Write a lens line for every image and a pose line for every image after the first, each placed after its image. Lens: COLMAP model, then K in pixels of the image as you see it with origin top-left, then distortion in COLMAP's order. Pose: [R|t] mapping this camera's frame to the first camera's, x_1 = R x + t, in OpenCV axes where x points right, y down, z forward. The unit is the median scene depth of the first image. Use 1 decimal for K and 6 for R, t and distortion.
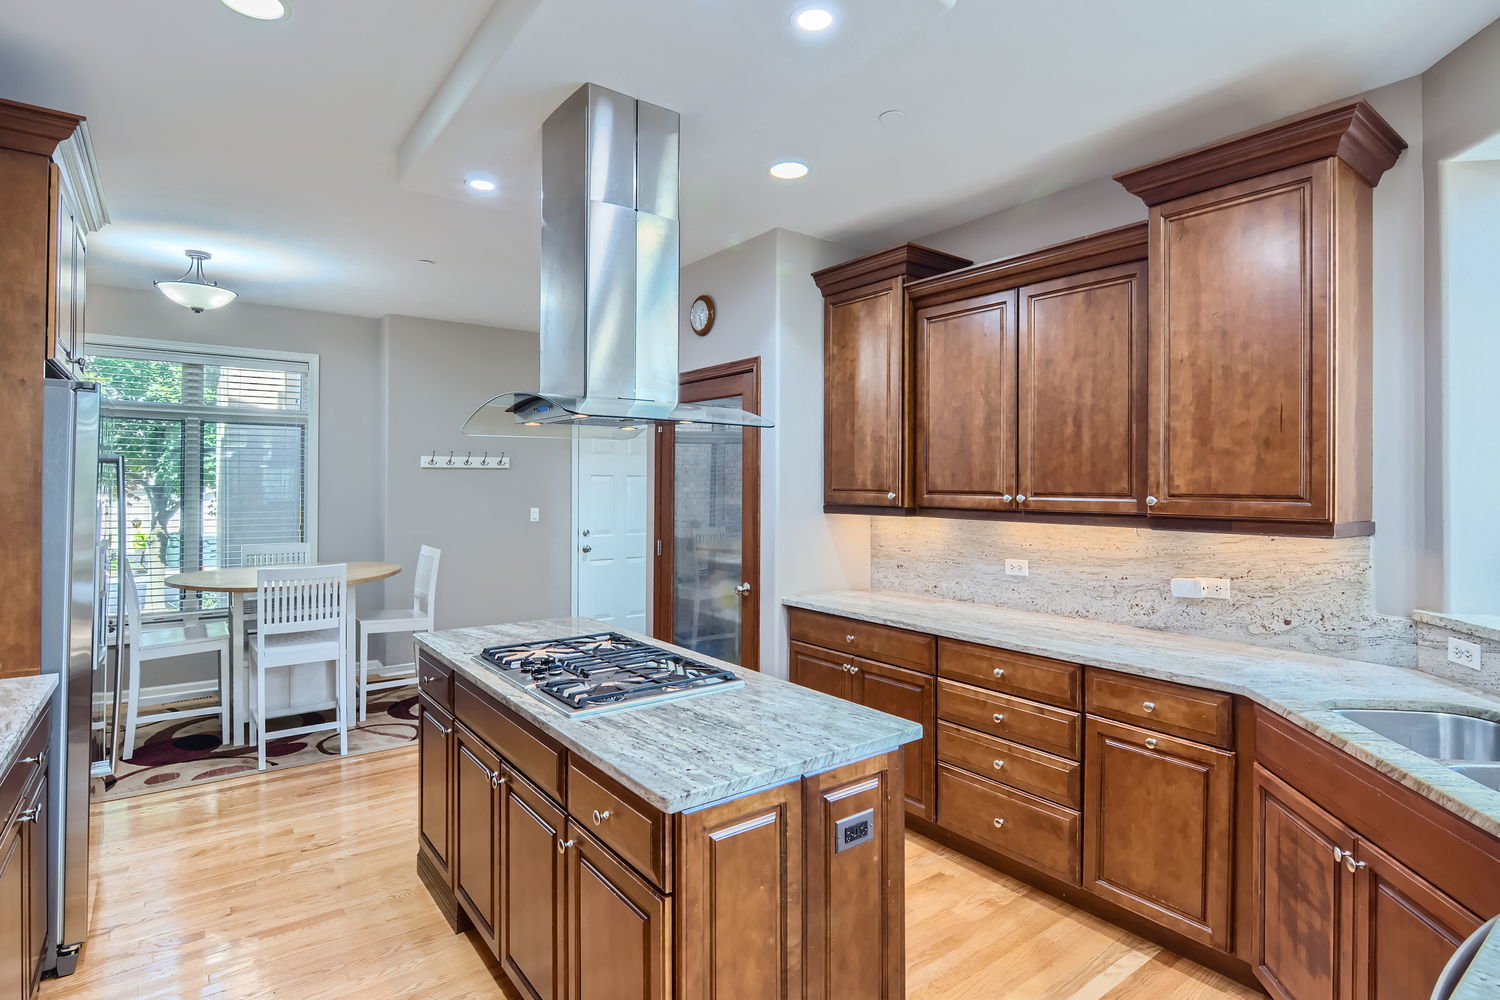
lens RADIAL K [[765.5, 0, 751.2], [0, 765.5, 484.8], [0, 0, 1]] dist [-0.003180, -0.001794]
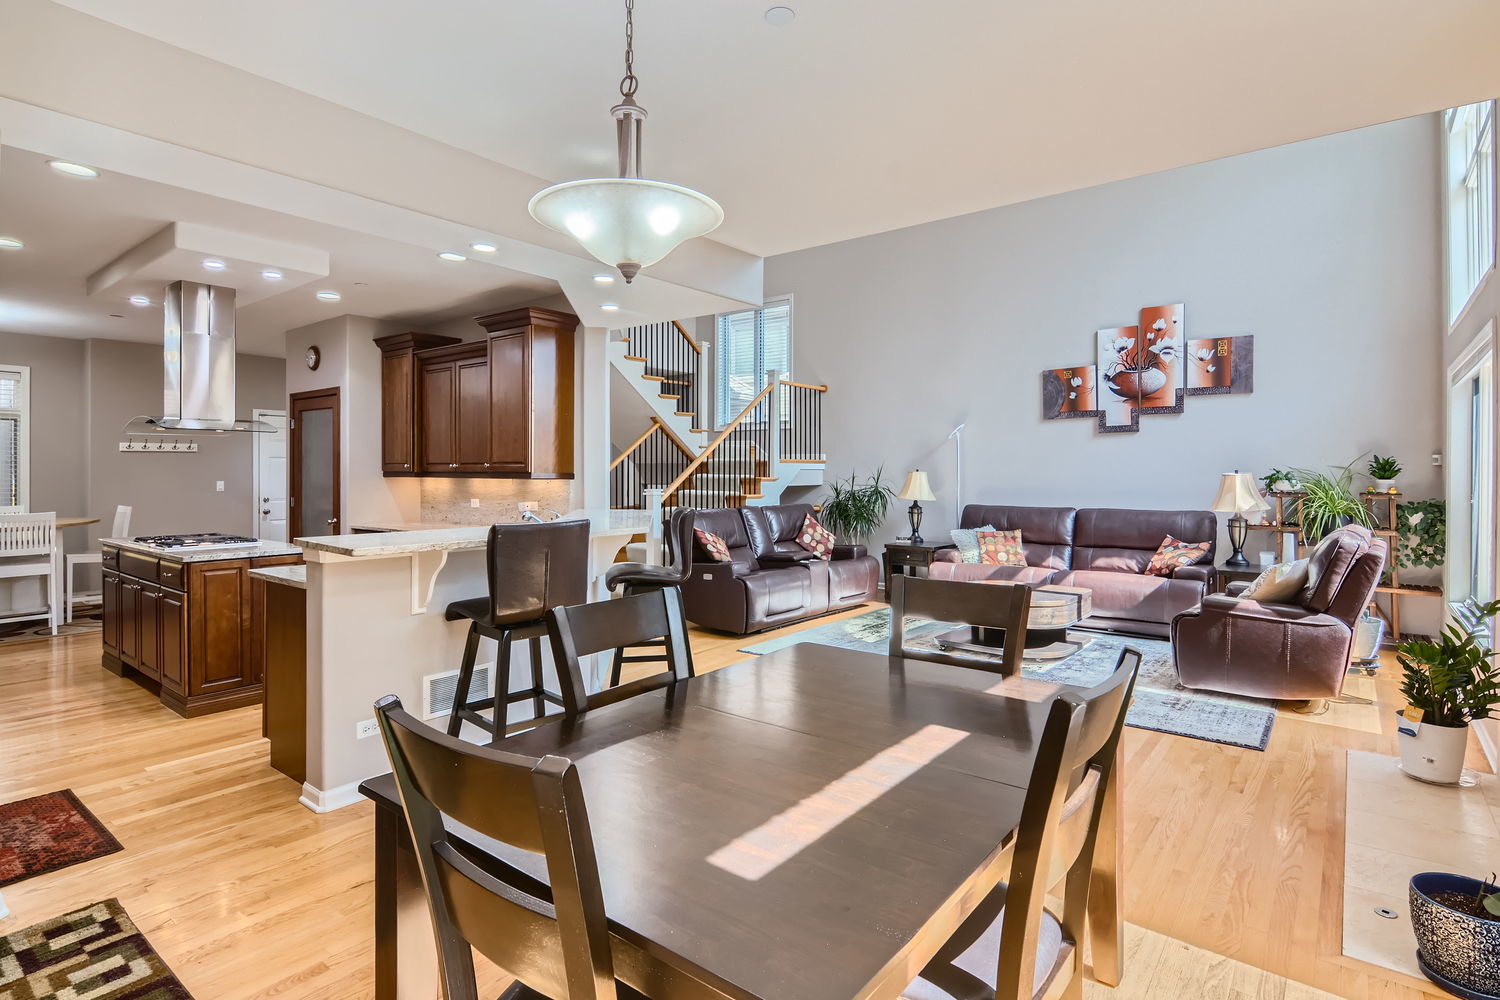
lens RADIAL K [[765.5, 0, 756.2], [0, 765.5, 476.4], [0, 0, 1]] dist [-0.003180, -0.001794]
pose [[0.966555, -0.005390, 0.256404, 0.443088], [0.003802, 0.999970, 0.006690, 0.025507], [-0.256433, -0.005492, 0.966546, -0.847777]]
